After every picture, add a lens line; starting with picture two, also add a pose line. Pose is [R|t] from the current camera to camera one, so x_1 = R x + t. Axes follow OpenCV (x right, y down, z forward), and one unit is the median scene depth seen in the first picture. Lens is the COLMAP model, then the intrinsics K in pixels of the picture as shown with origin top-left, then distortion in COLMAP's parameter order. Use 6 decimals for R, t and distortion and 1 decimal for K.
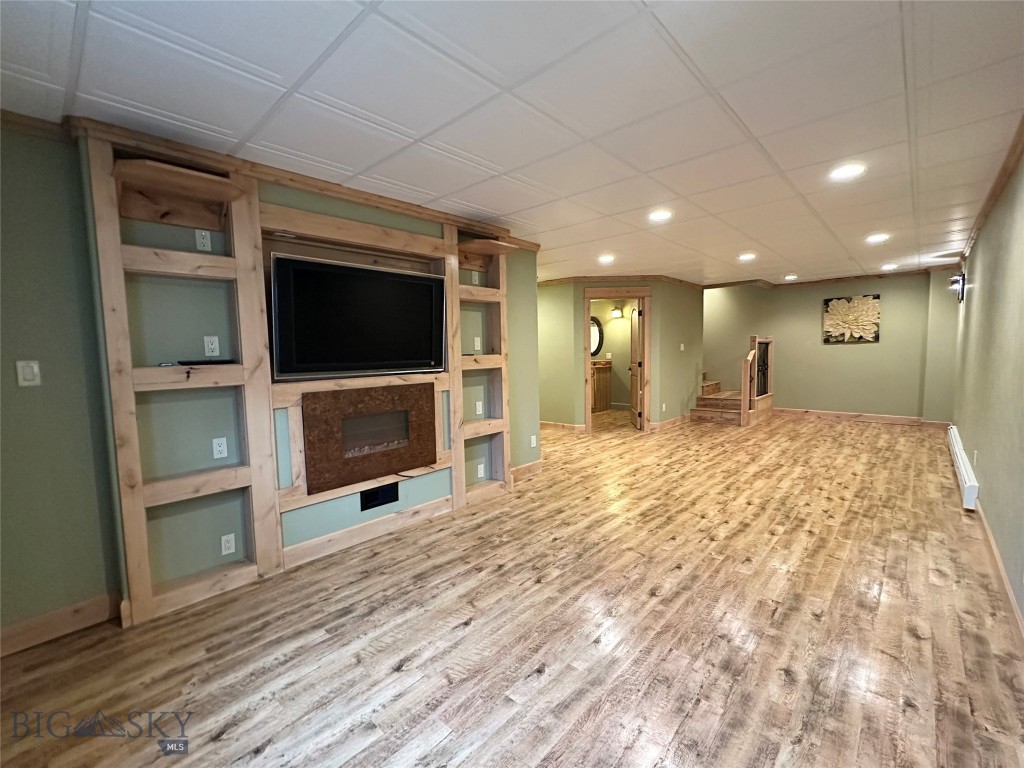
lens RADIAL K [[442.1, 0, 517.6], [0, 442.1, 381.9], [0, 0, 1]] dist [-0.001674, 0.000579]
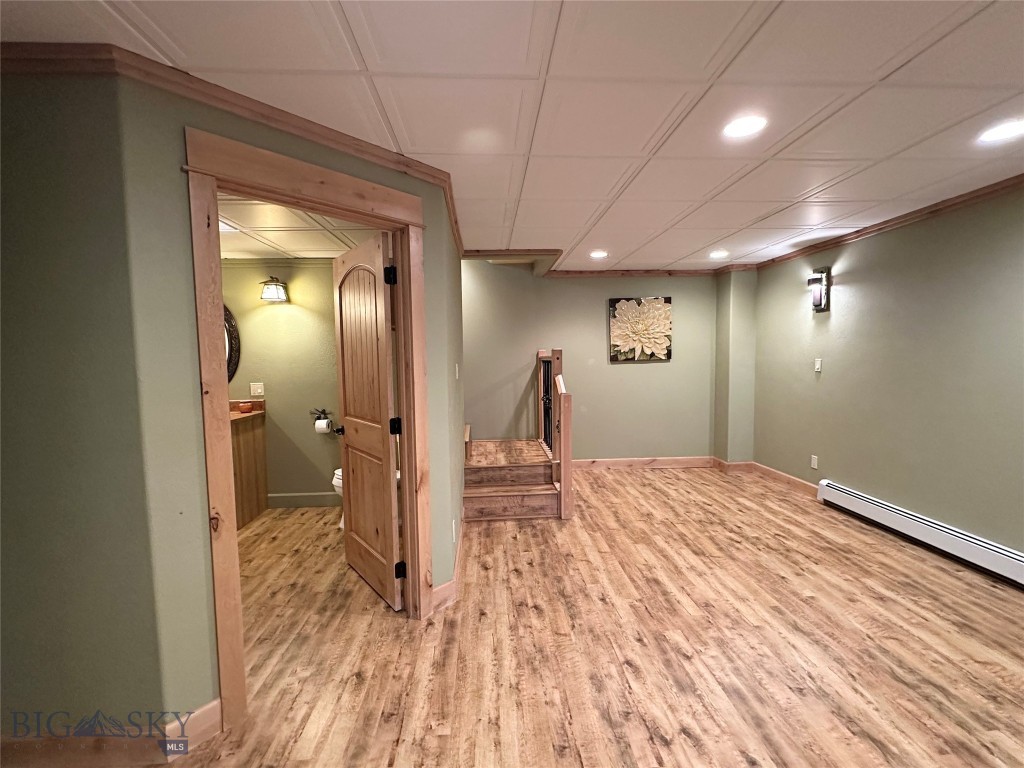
lens RADIAL K [[442.1, 0, 512.3], [0, 442.1, 384.0], [0, 0, 1]] dist [-0.001674, 0.000579]
pose [[0.700452, -0.035426, 0.712819, 0.155727], [0.051216, 0.998687, -0.000694, -0.107278], [-0.711859, 0.036994, 0.701347, 1.108295]]
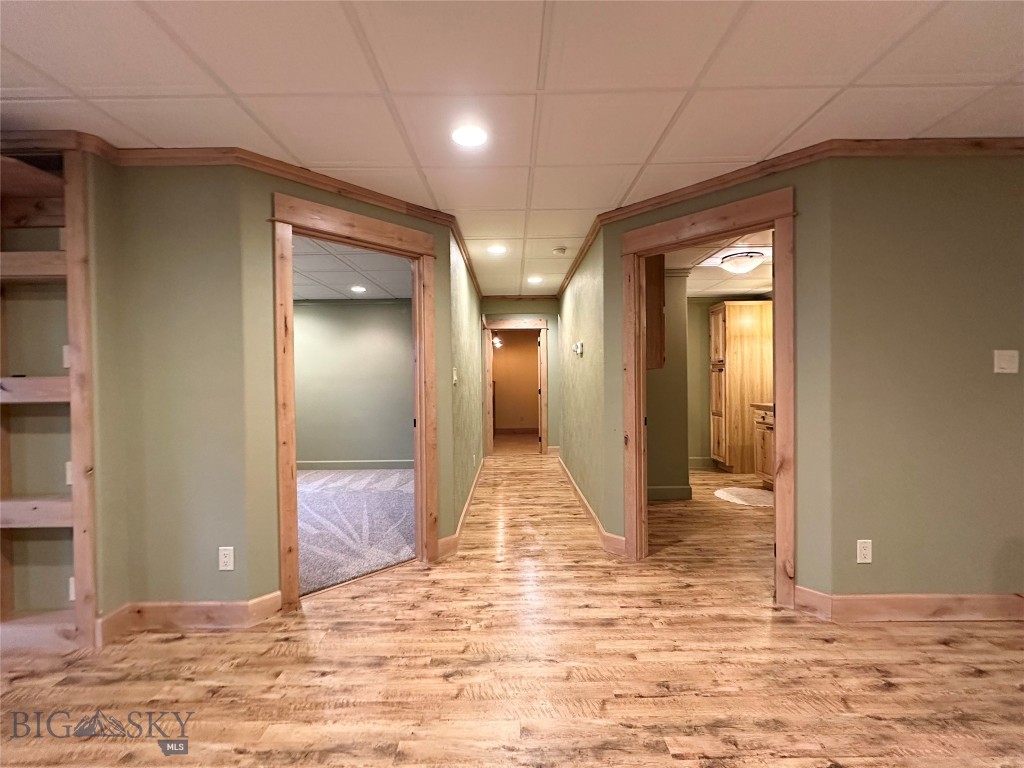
lens RADIAL K [[442.1, 0, 511.7], [0, 442.1, 384.1], [0, 0, 1]] dist [-0.001674, 0.000579]
pose [[0.672099, 0.024904, -0.740043, 0.633411], [-0.056167, 0.998269, -0.017417, -0.068509], [0.738328, 0.053272, 0.672334, 0.951108]]
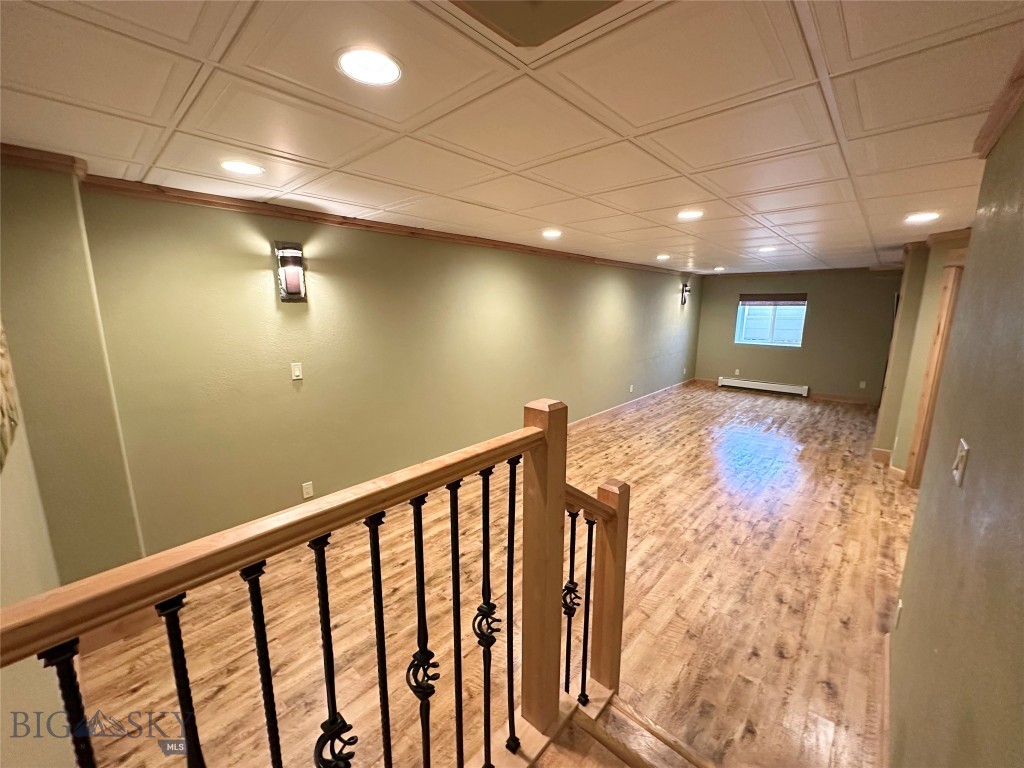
lens RADIAL K [[408.0, 0, 510.3], [0, 408.0, 385.3], [0, 0, 1]] dist [0.002512, 0.000081]
pose [[-0.999725, 0.018091, 0.014908, 0.935586], [0.021362, 0.964974, 0.261475, -0.264113], [-0.009656, 0.261722, -0.965095, 1.970266]]
